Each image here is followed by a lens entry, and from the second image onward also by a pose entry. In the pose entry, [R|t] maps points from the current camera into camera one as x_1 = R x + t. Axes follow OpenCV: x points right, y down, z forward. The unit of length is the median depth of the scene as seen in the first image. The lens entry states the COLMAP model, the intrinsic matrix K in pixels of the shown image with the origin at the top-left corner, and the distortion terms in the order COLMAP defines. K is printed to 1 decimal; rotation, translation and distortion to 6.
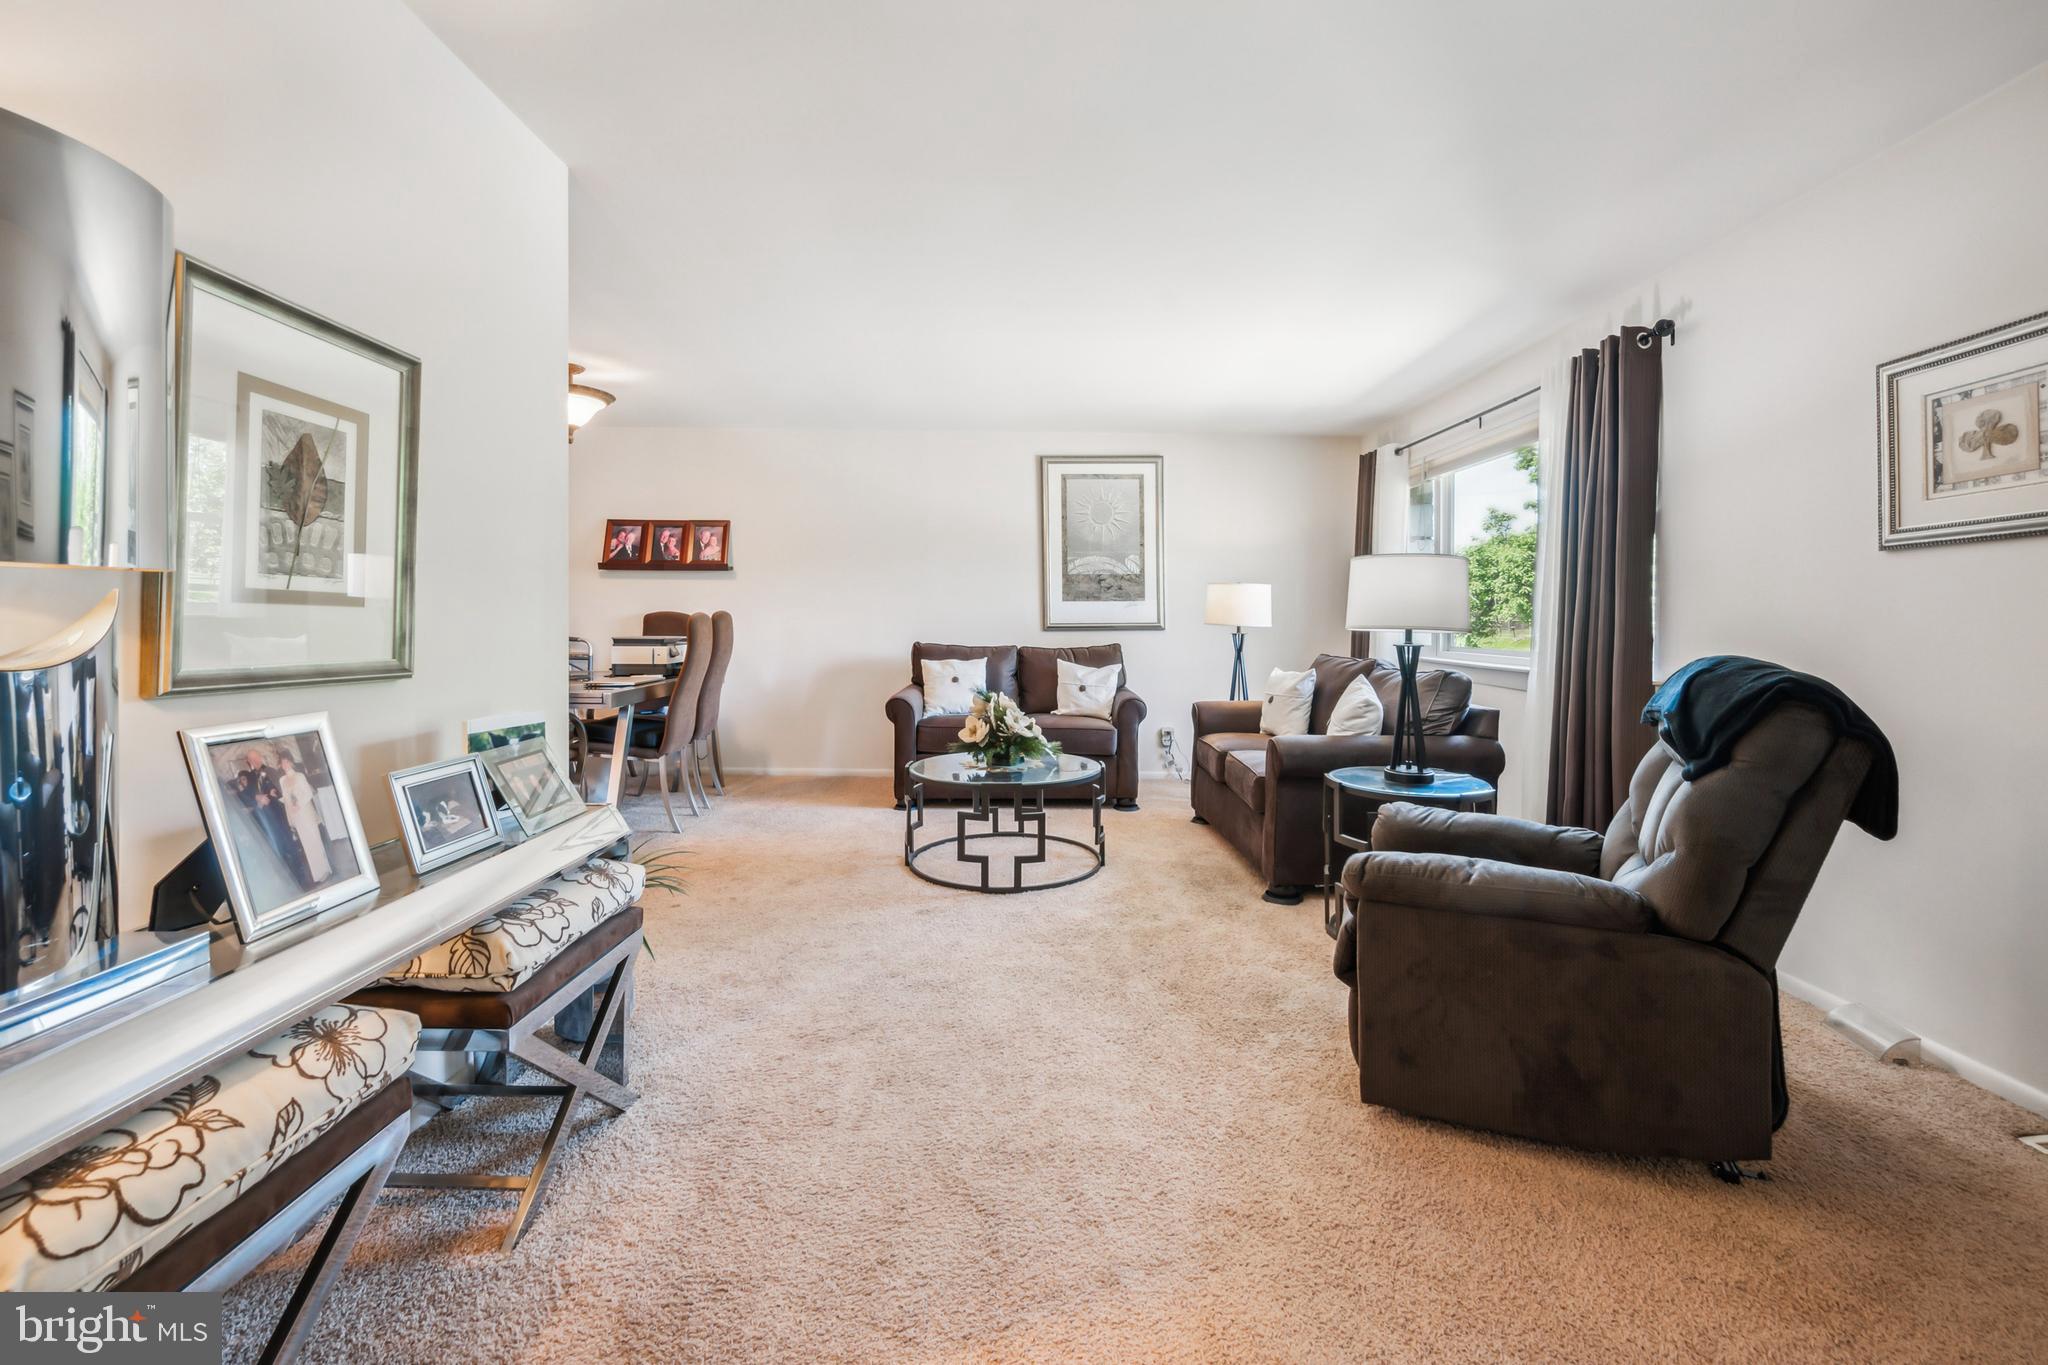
lens RADIAL K [[812.5, 0, 1074.0], [0, 812.5, 625.8], [0, 0, 1]] dist [-0.002041, -0.000725]
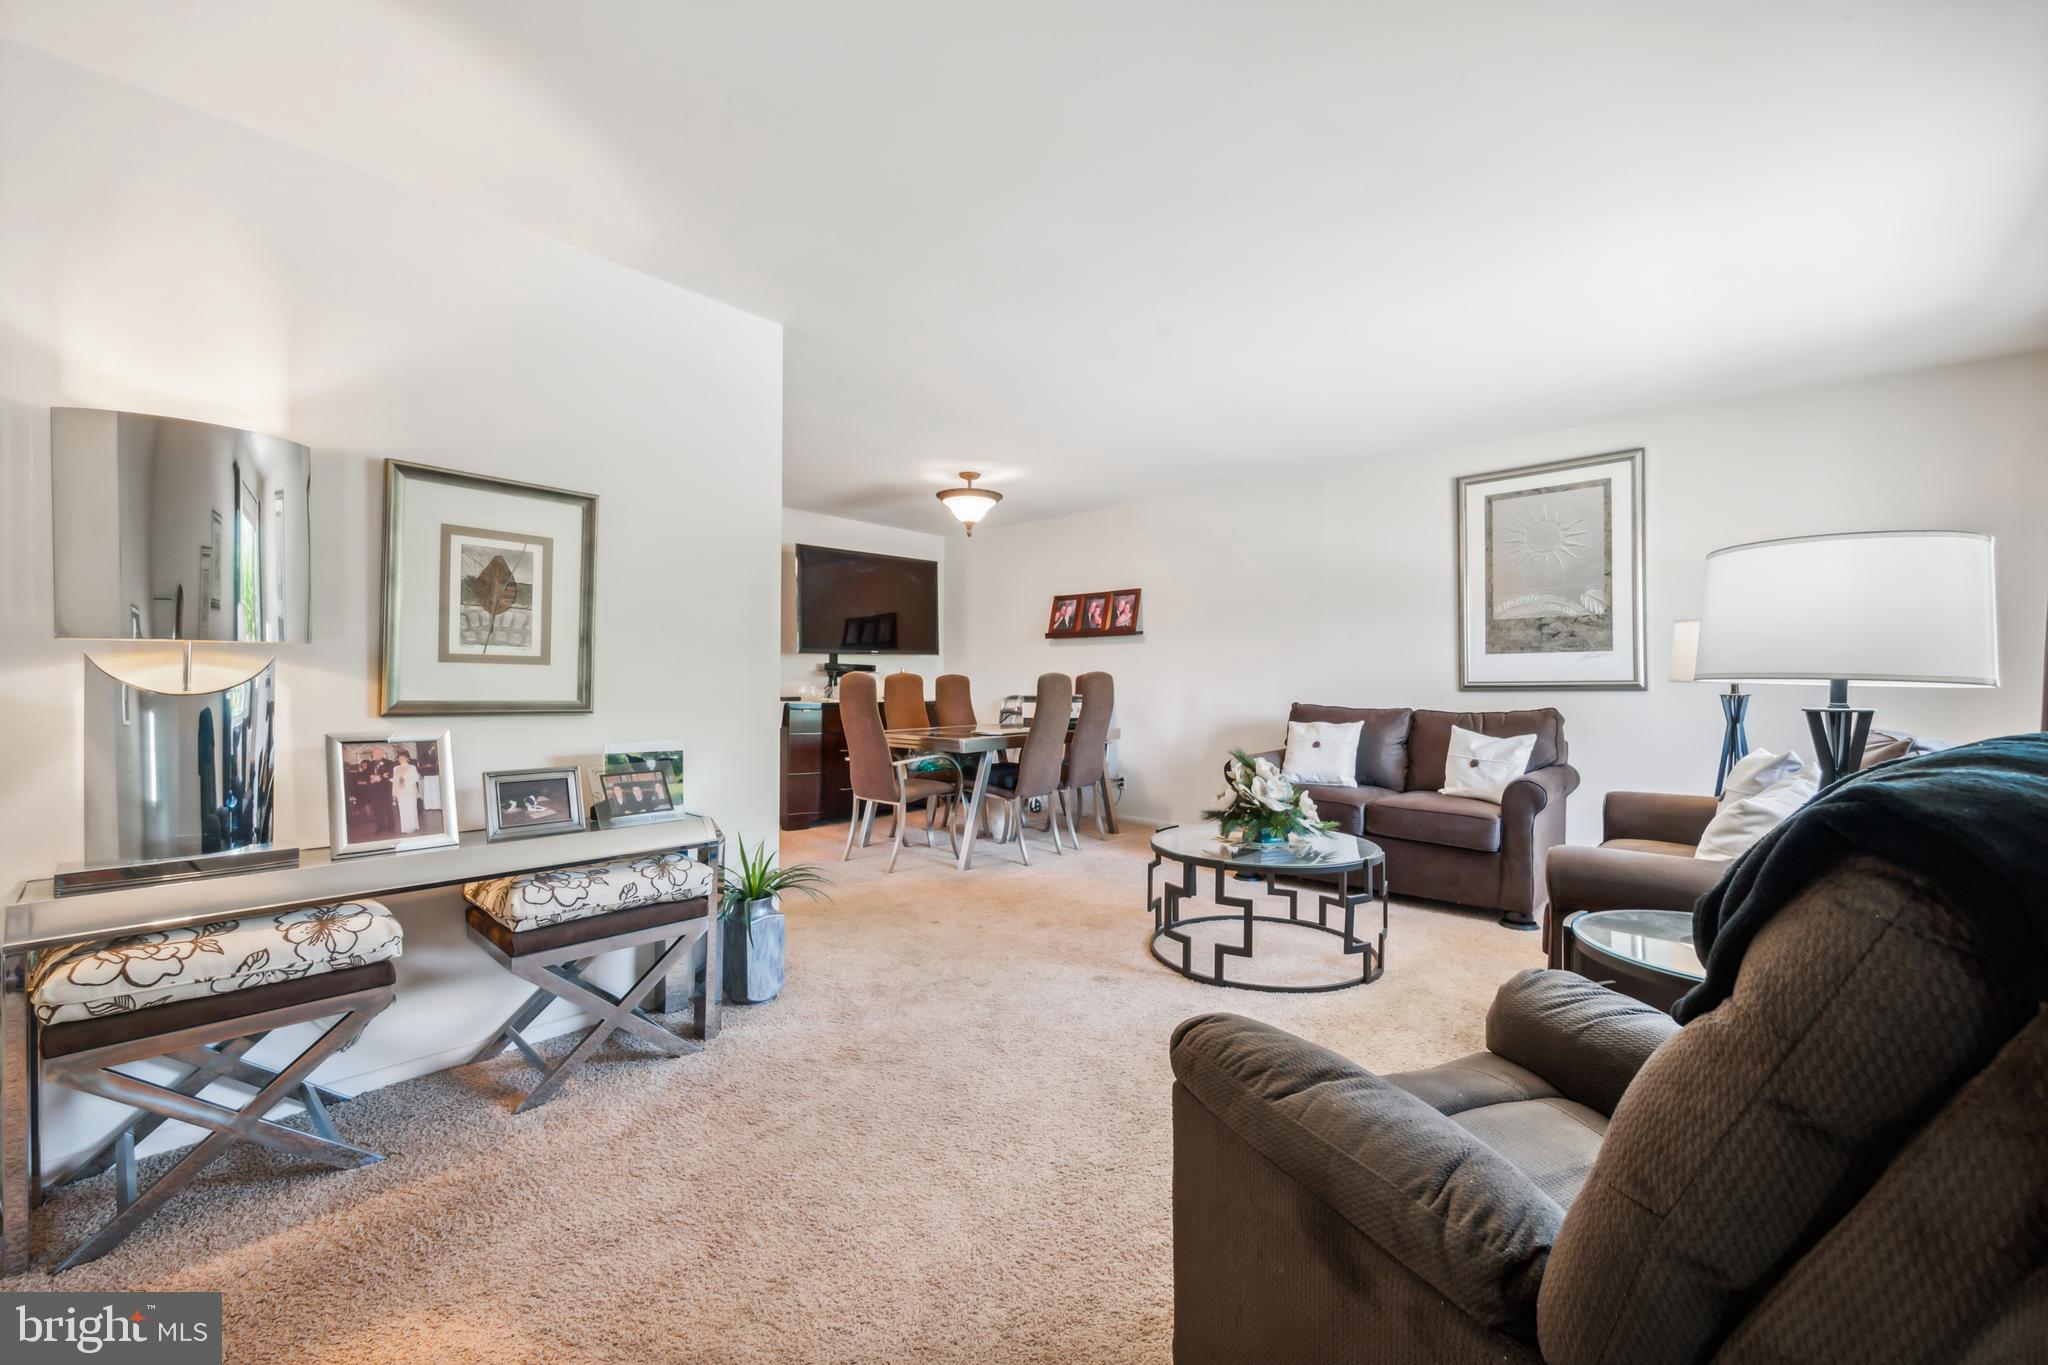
lens RADIAL K [[812.5, 0, 1073.3], [0, 812.5, 685.0], [0, 0, 1]] dist [-0.002041, -0.000725]
pose [[0.740276, -0.004425, -0.672289, 0.274463], [-0.000687, 0.999973, -0.007337, 0.007603], [0.672303, 0.005894, 0.740253, 0.166738]]
